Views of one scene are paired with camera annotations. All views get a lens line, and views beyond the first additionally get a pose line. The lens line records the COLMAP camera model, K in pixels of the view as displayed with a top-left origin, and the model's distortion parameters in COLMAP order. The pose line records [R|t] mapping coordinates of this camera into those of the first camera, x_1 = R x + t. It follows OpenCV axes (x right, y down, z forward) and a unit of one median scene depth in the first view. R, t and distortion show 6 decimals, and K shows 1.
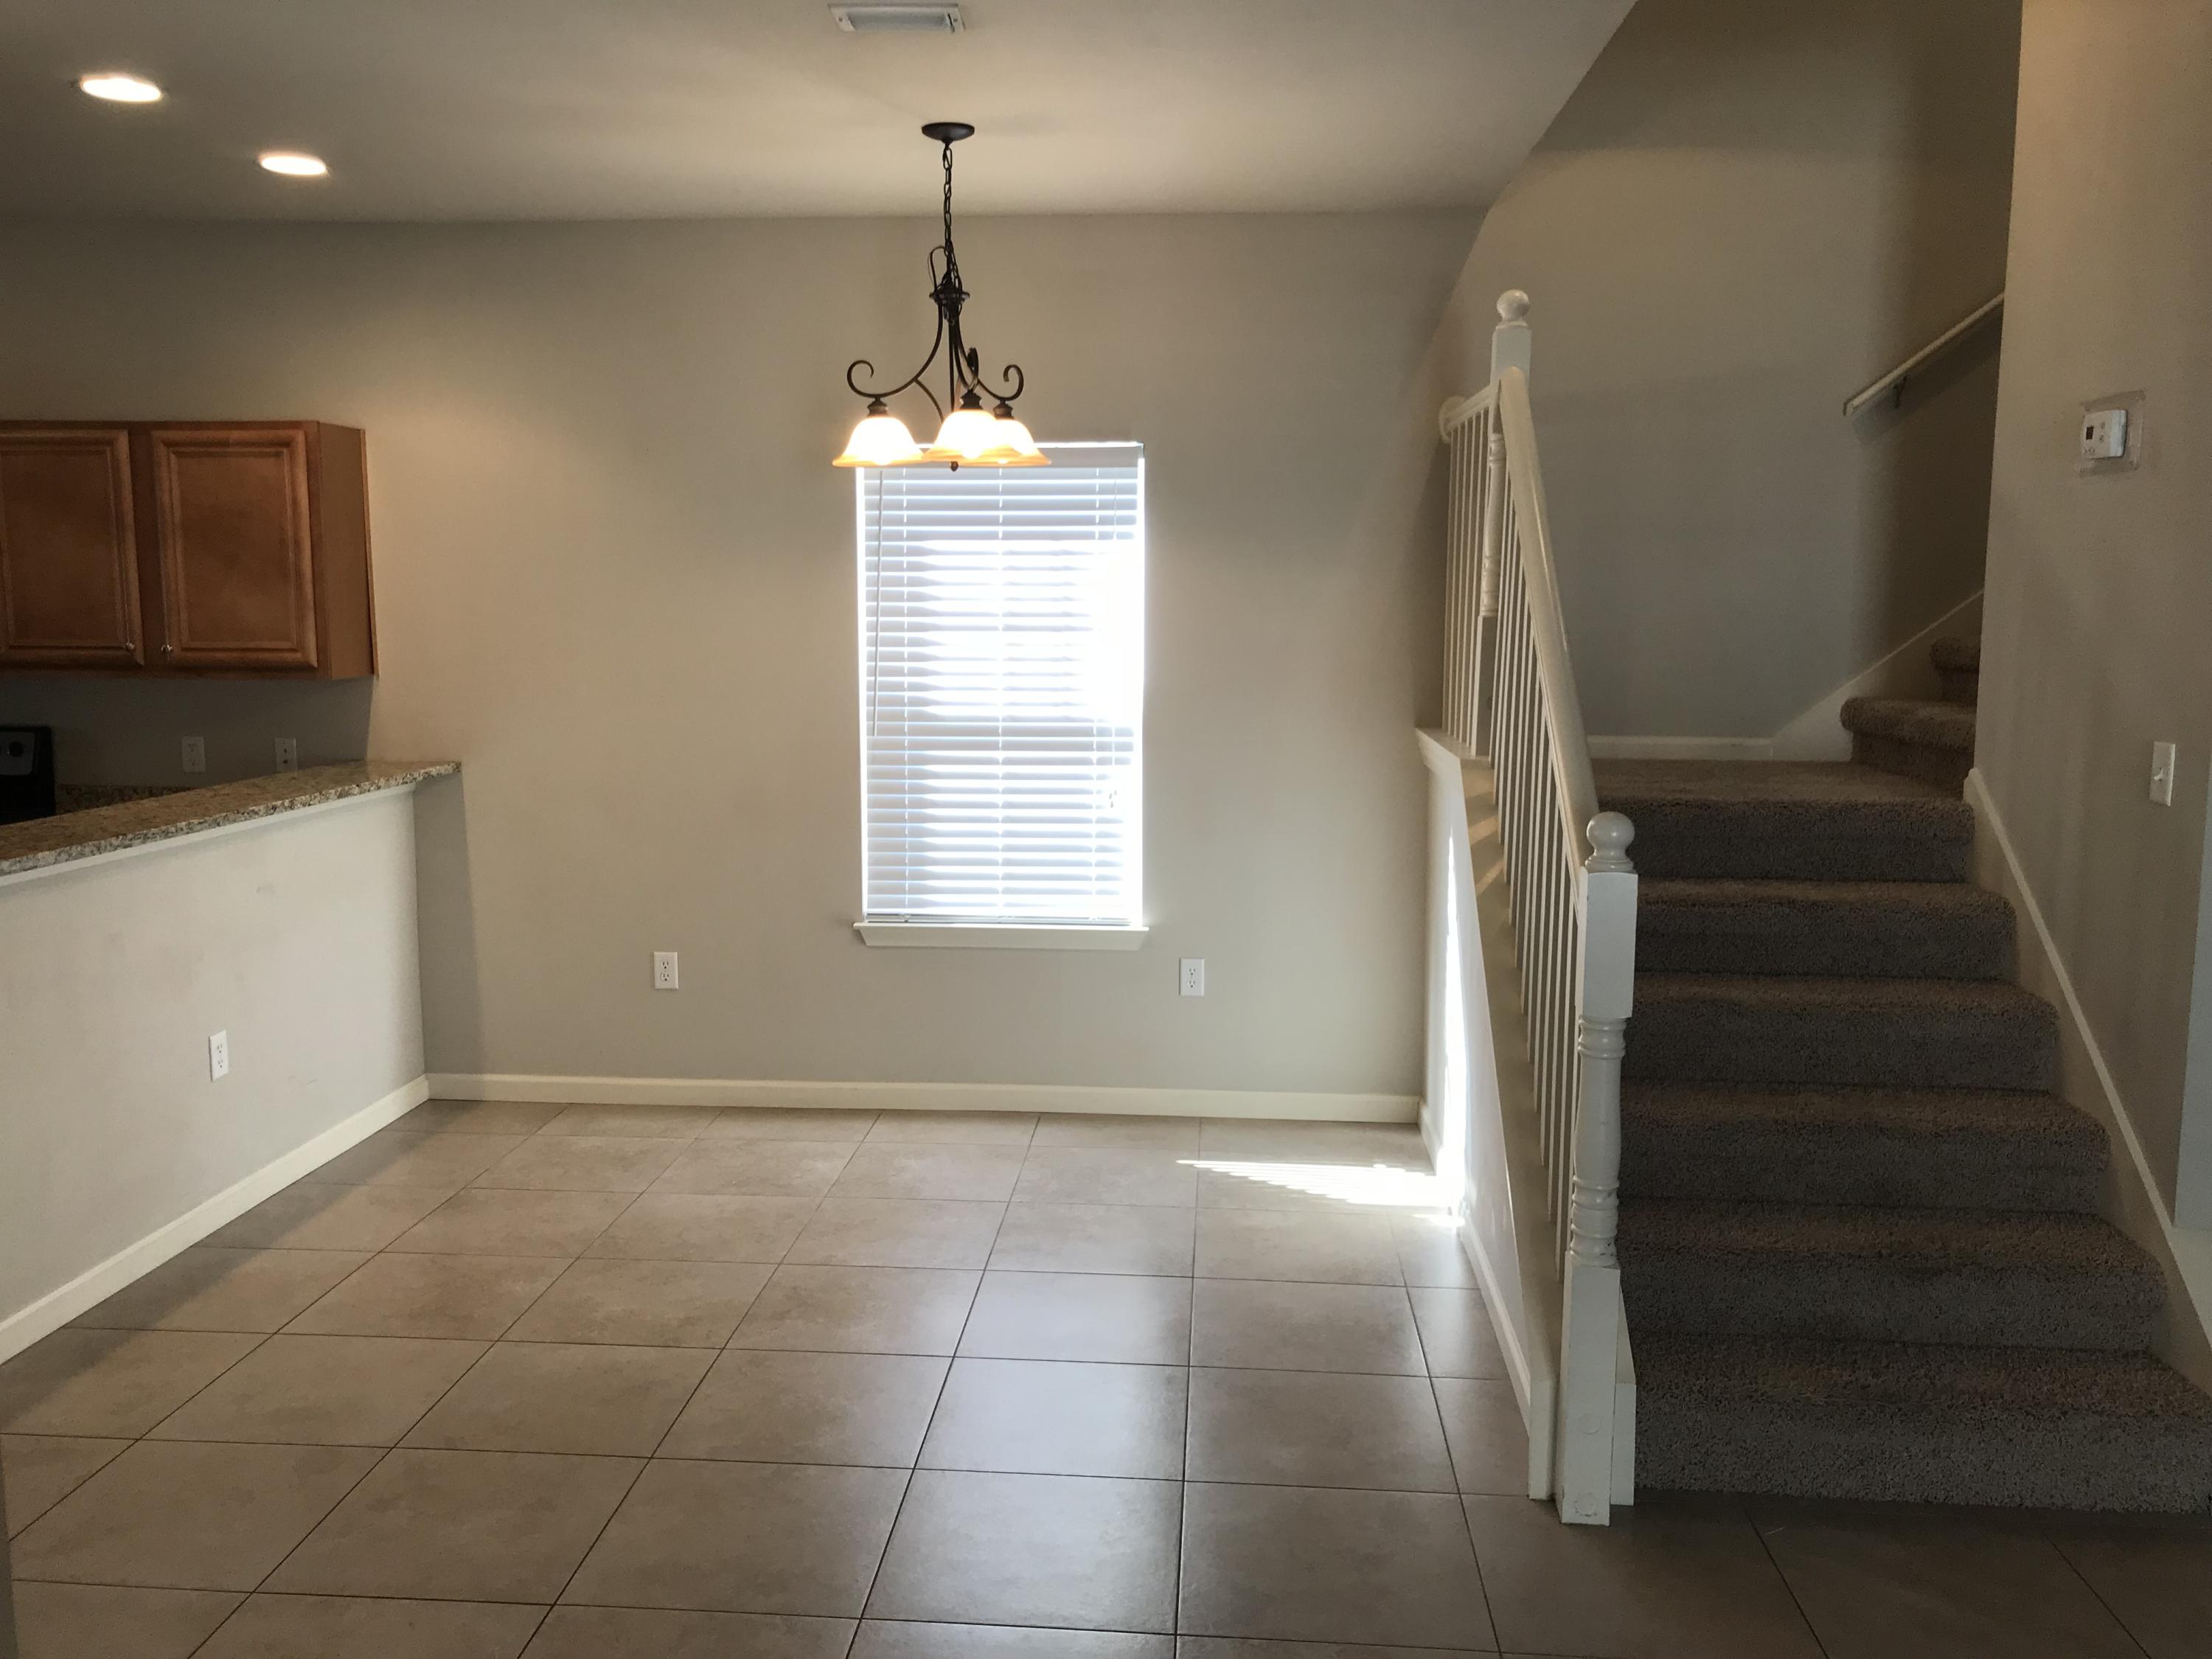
lens RADIAL K [[1836.3, 0, 1102.5], [0, 1836.3, 835.8], [0, 0, 1]] dist [0.001005, 0.005335]
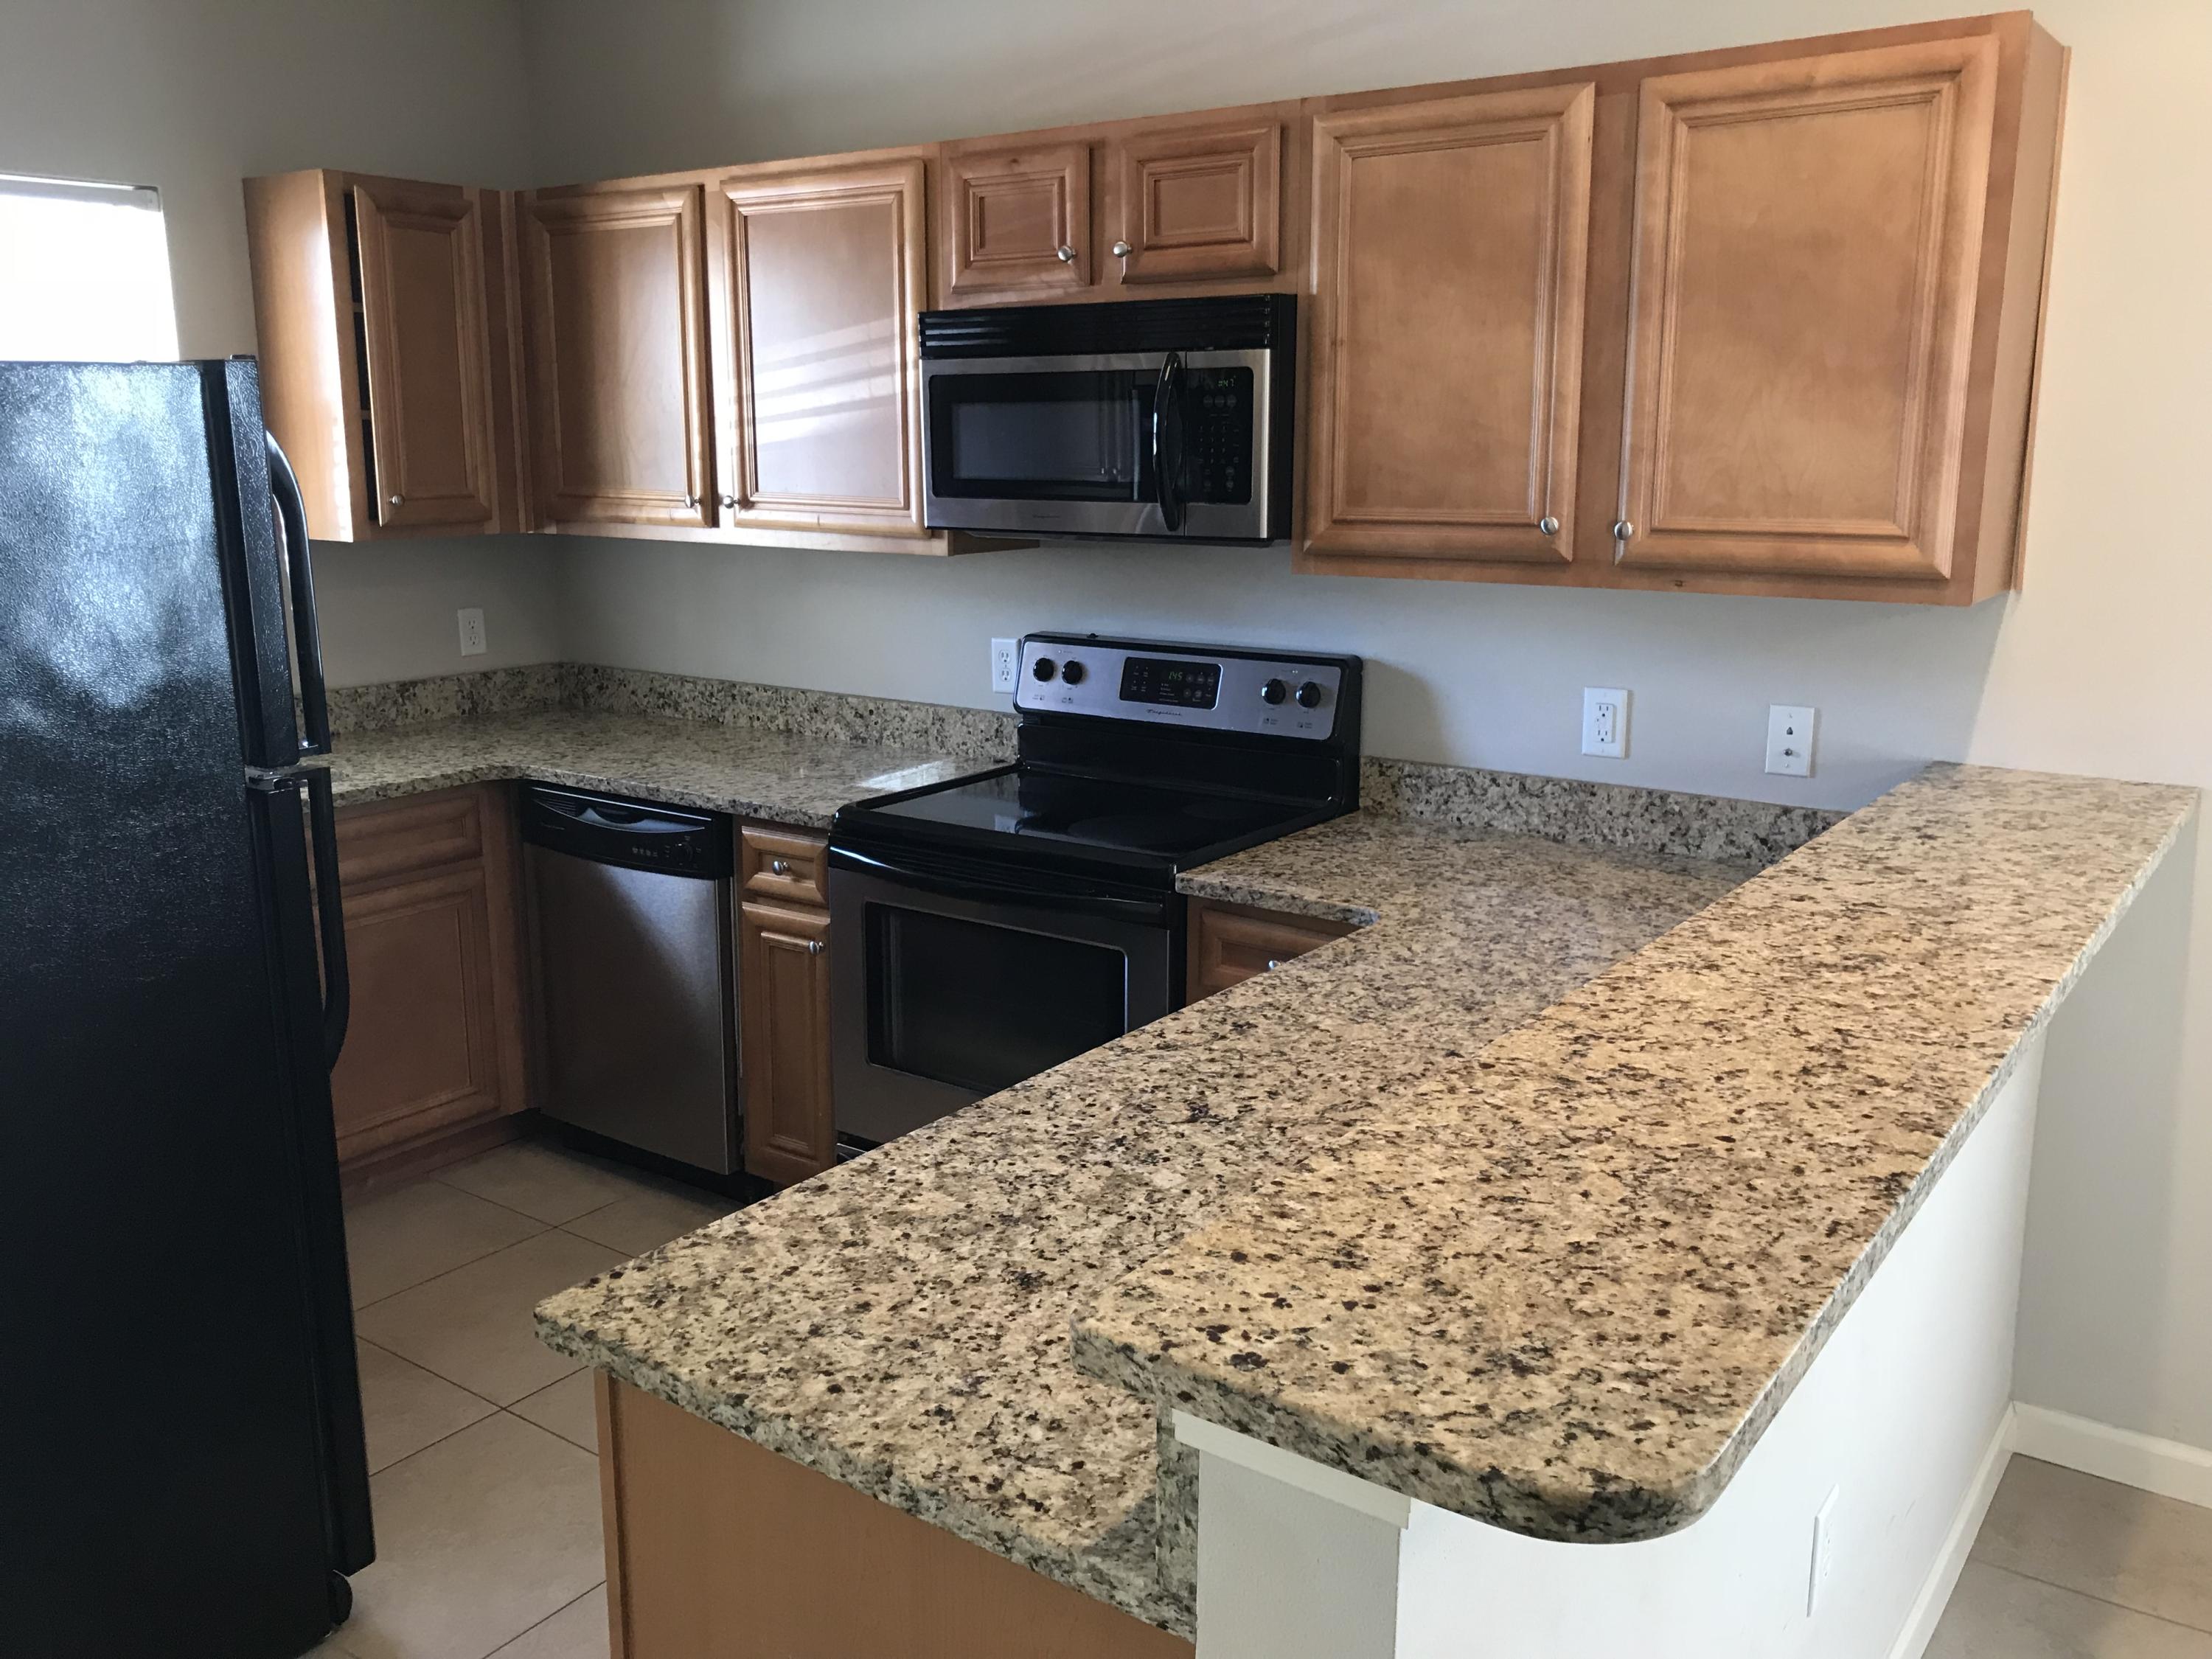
lens RADIAL K [[1836.3, 0, 1102.9], [0, 1836.3, 825.5], [0, 0, 1]] dist [0.001005, 0.005335]
pose [[0.853933, 0.099721, -0.510739, -0.369880], [-0.060151, 0.993803, 0.093469, -0.060524], [0.516895, -0.049095, 0.854640, 0.498432]]
